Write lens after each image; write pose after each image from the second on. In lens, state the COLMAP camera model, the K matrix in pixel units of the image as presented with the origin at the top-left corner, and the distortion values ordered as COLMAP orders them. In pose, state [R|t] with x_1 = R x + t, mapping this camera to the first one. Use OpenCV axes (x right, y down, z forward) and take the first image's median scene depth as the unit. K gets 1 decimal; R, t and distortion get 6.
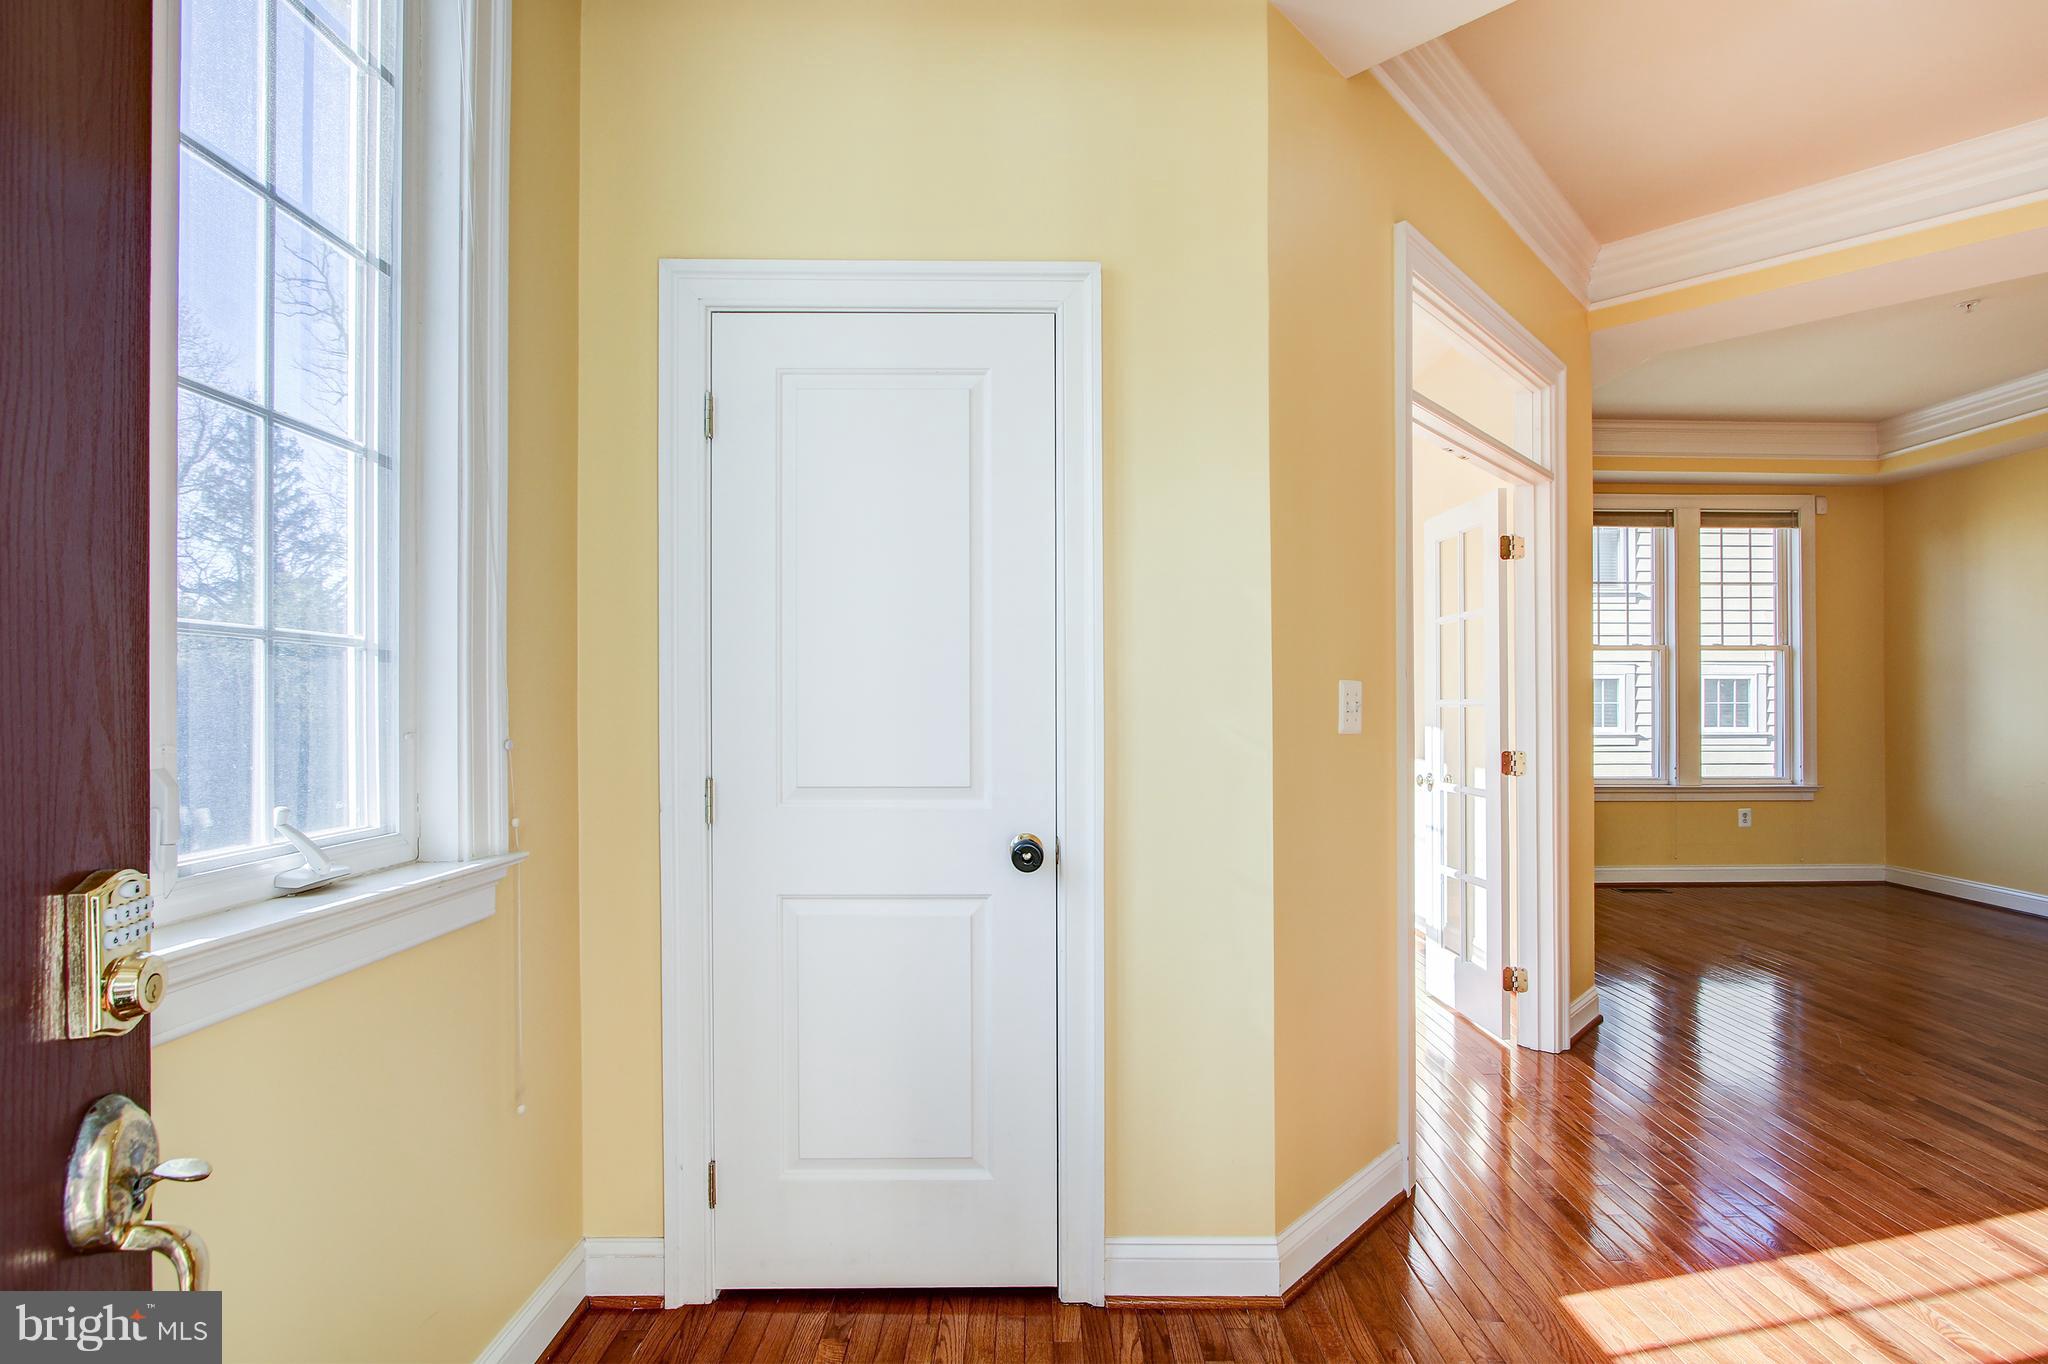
lens RADIAL K [[941.3, 0, 1025.9], [0, 941.3, 682.5], [0, 0, 1]] dist [-0.013741, -0.000051]
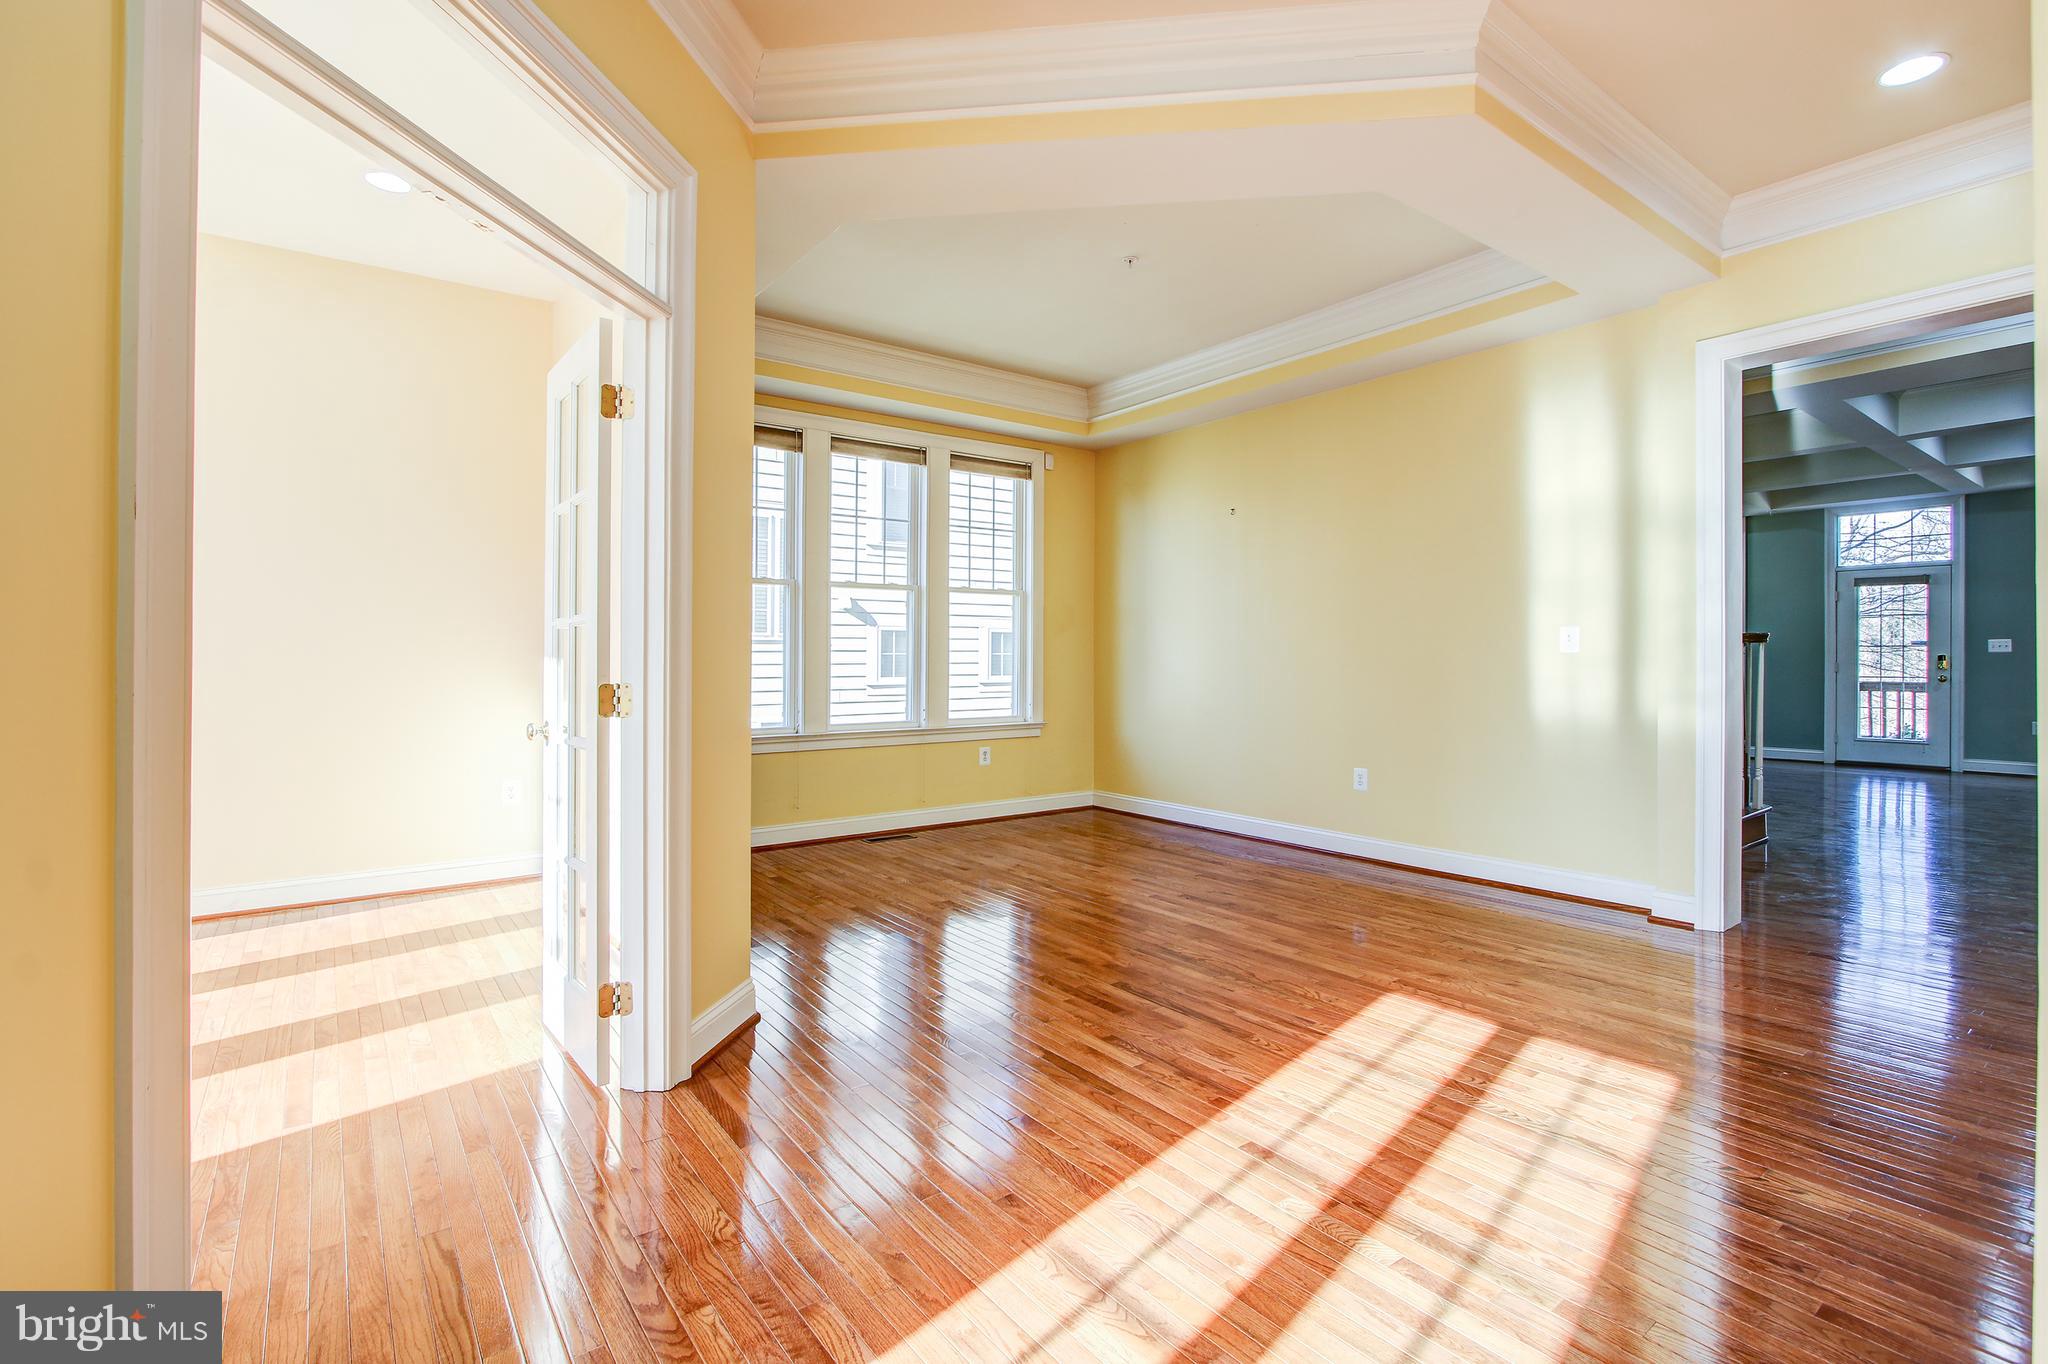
lens RADIAL K [[941.3, 0, 1021.5], [0, 941.3, 665.2], [0, 0, 1]] dist [-0.013741, -0.000051]
pose [[0.816428, -0.009857, 0.577363, 0.210557], [-0.000677, 0.999837, 0.018026, 0.026973], [-0.577447, -0.015108, 0.816289, 0.135866]]
